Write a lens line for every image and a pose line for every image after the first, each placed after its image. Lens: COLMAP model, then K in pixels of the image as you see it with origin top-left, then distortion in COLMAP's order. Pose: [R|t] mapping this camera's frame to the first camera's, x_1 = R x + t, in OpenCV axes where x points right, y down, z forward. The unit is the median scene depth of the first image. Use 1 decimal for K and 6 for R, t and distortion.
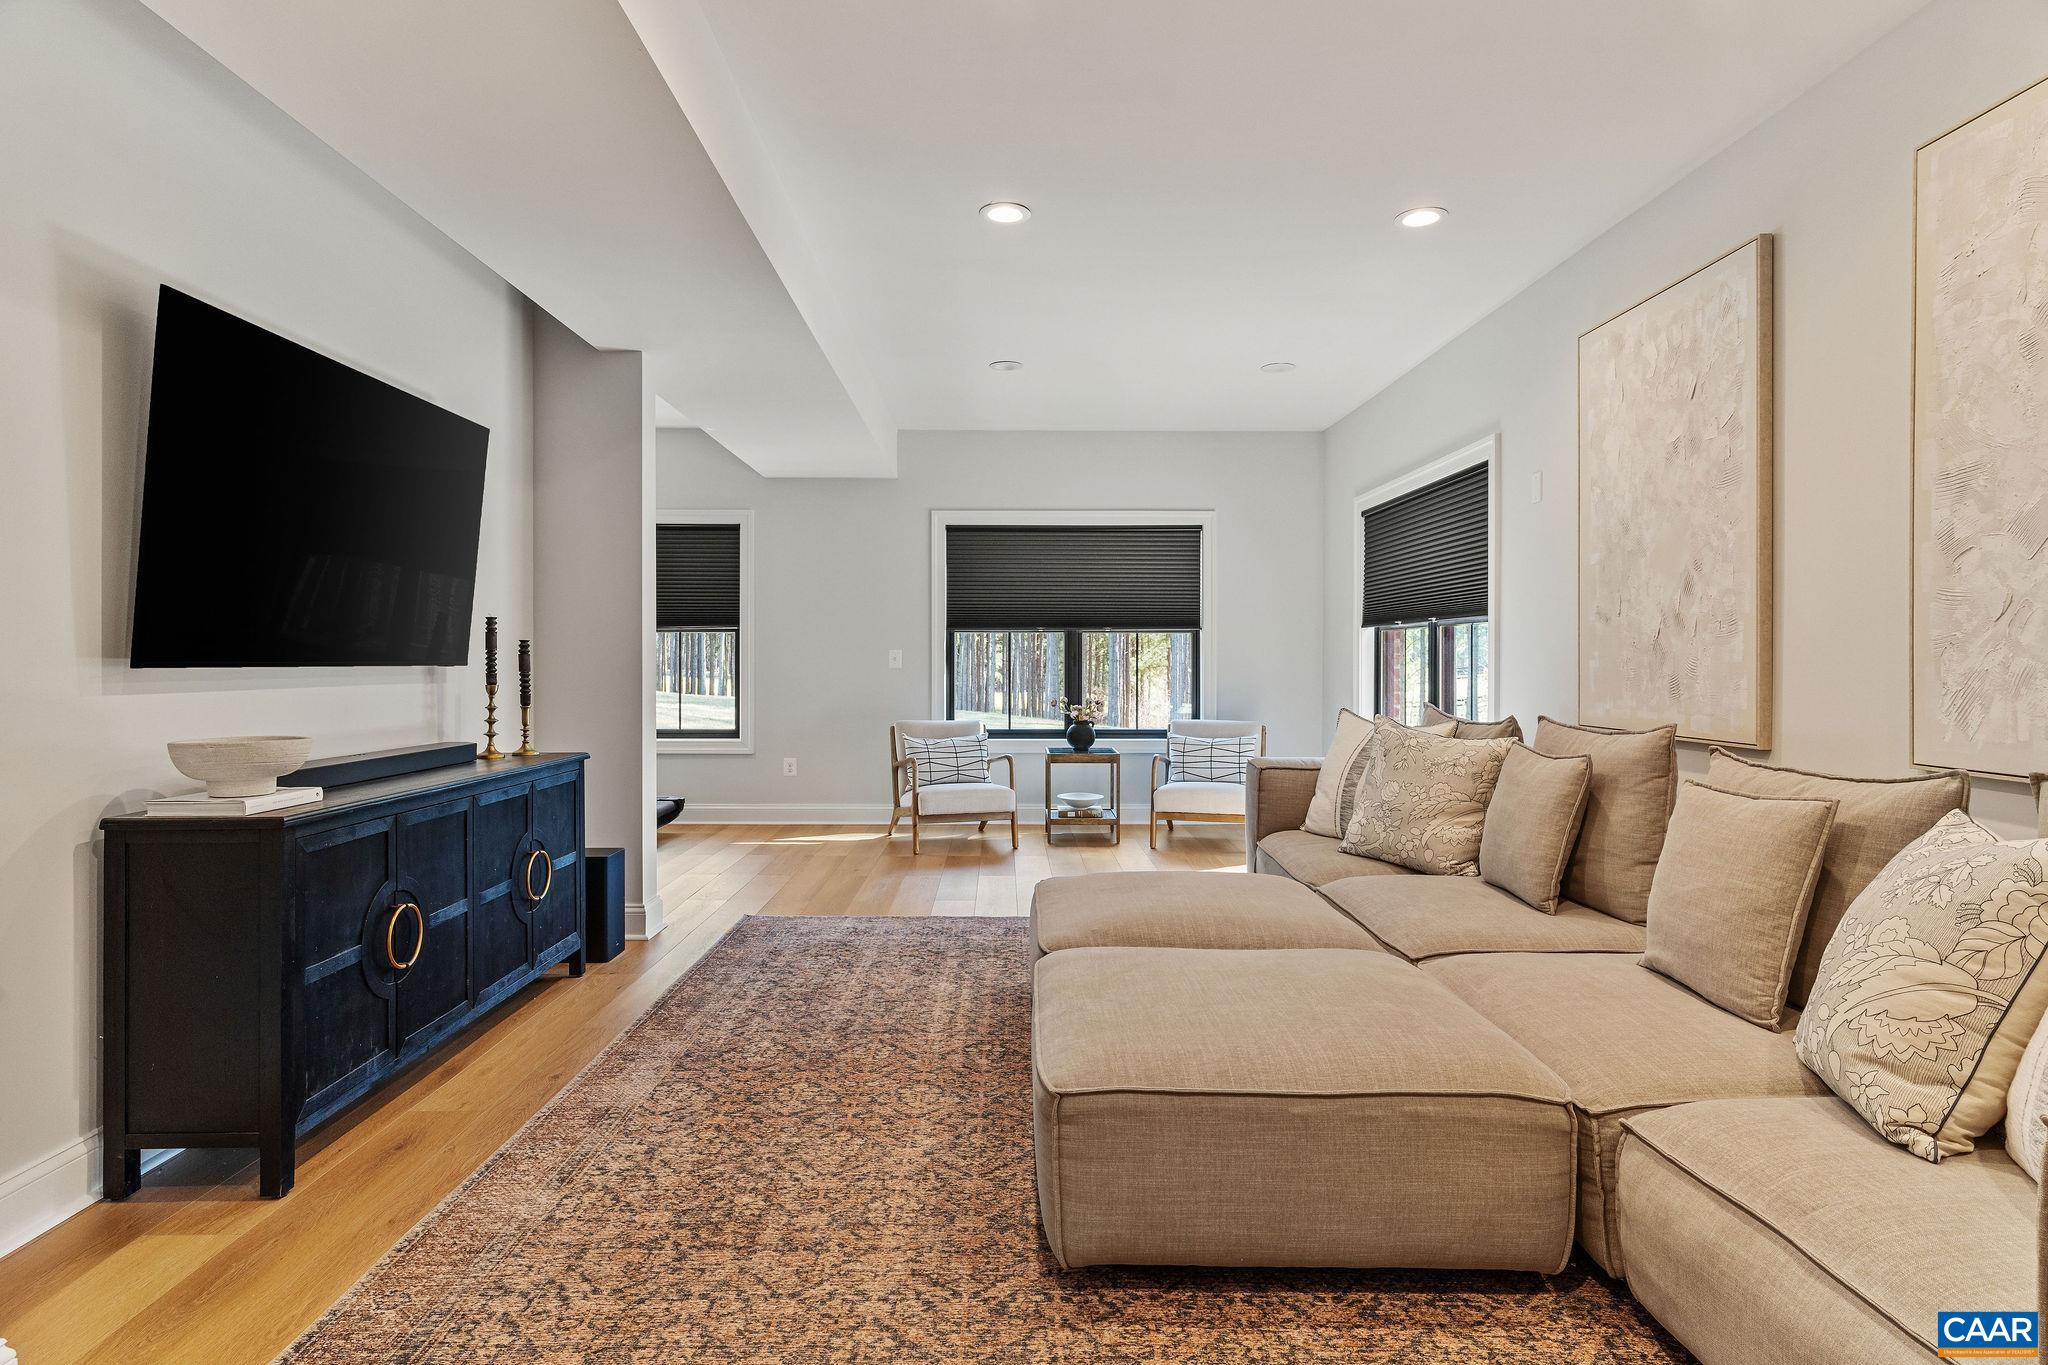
lens RADIAL K [[1088.5, 0, 1016.5], [0, 1088.5, 663.7], [0, 0, 1]] dist [0.001271, 0.000317]
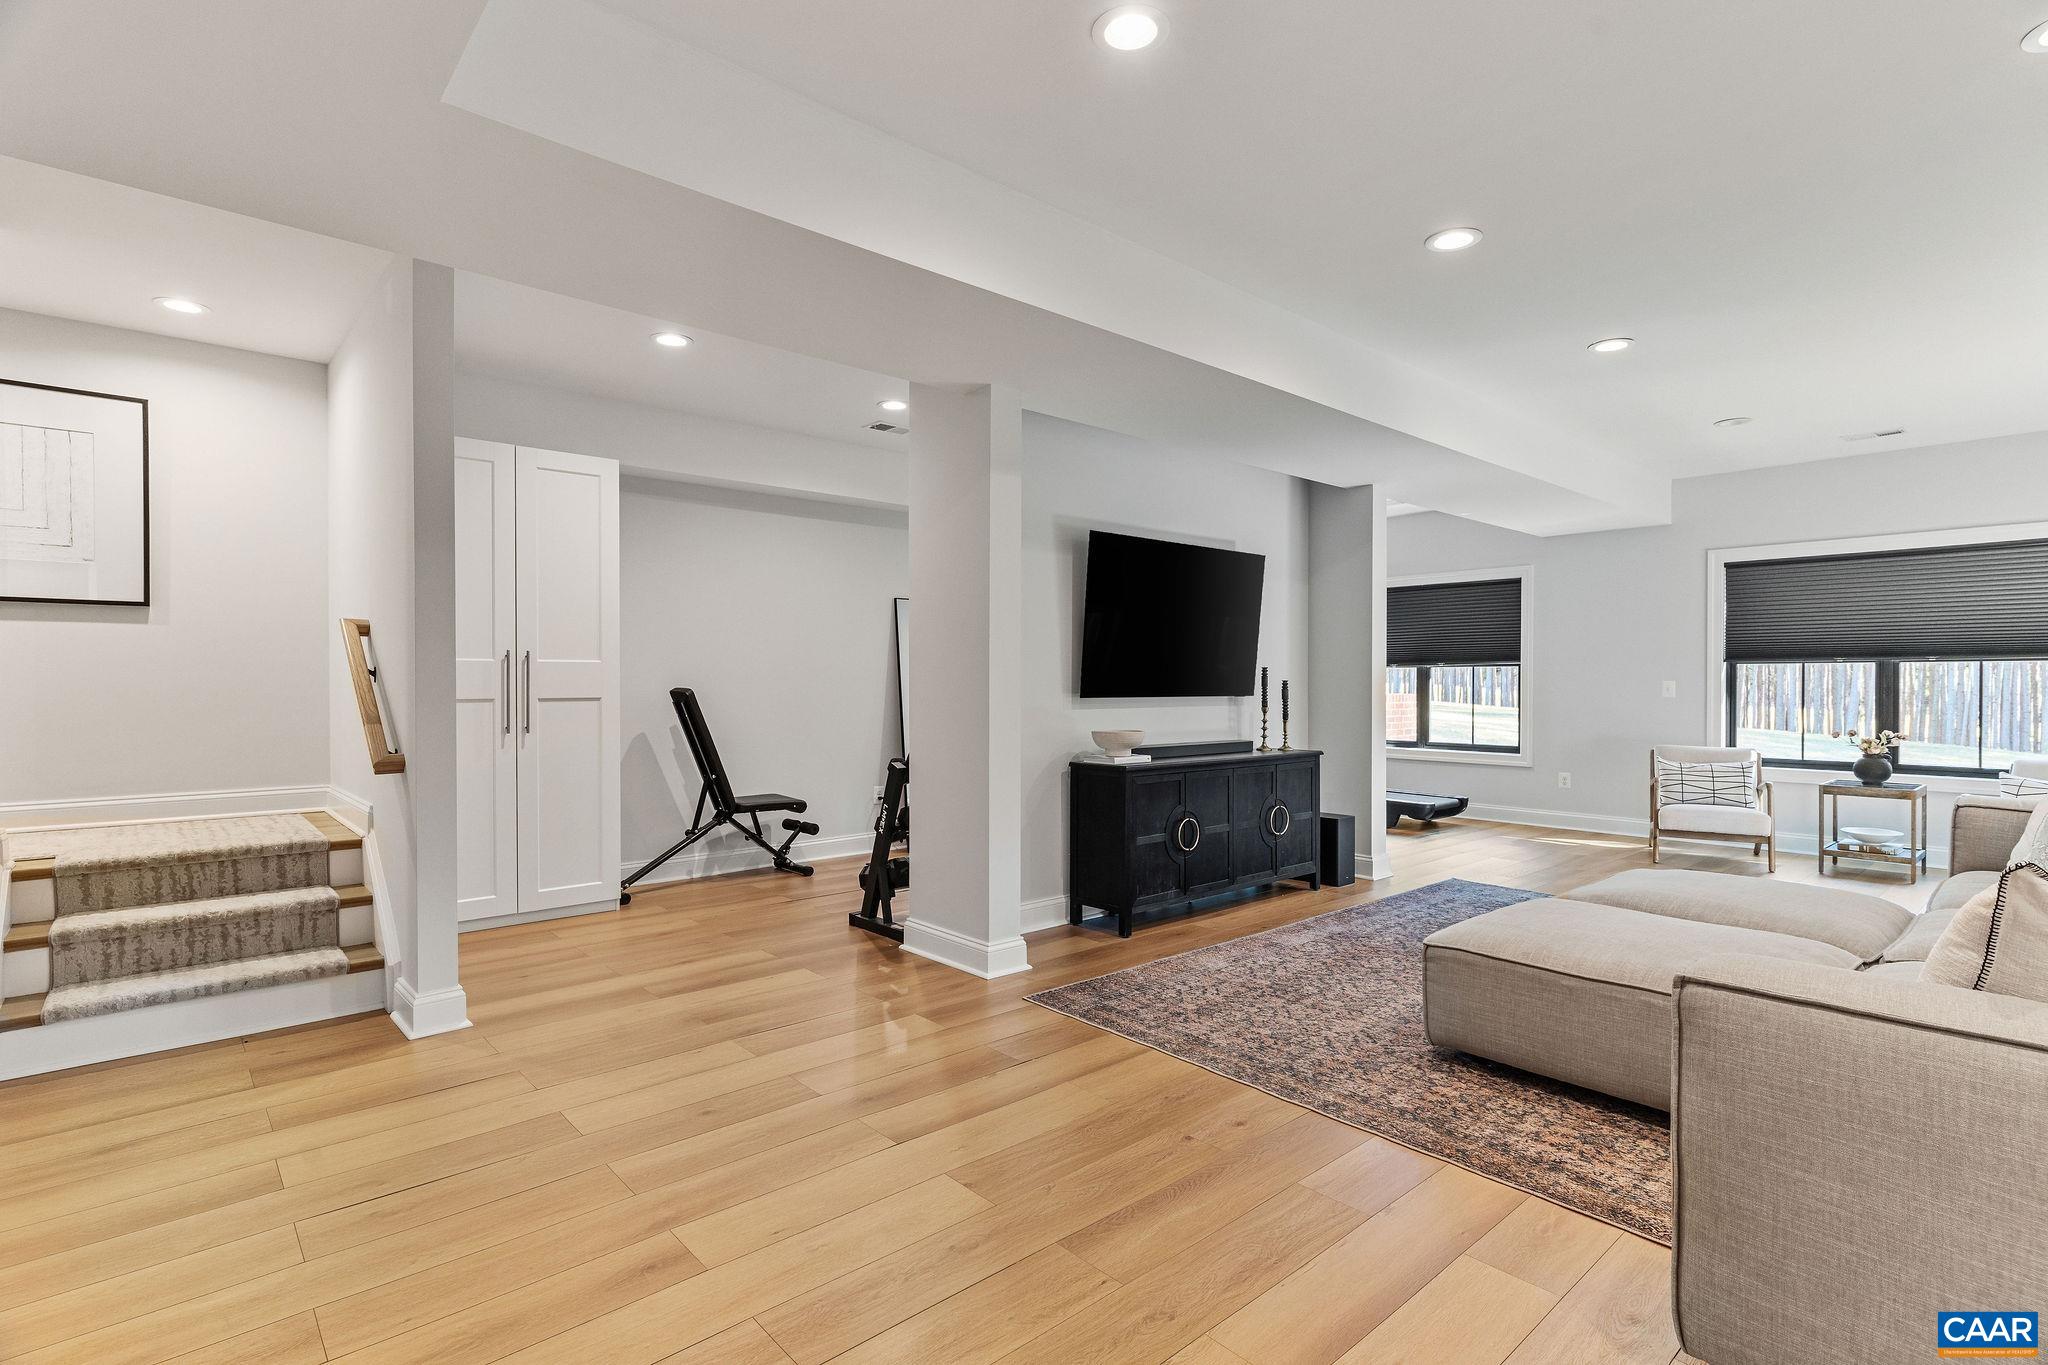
lens RADIAL K [[980.6, 0, 1024.0], [0, 980.6, 682.5], [0, 0, 1]] dist [-0.001956, -0.000325]
pose [[0.659104, 0.000247, -0.752052, 0.410985], [-0.002728, 0.999994, -0.002063, -0.014784], [0.752047, 0.003412, 0.659101, -0.281433]]
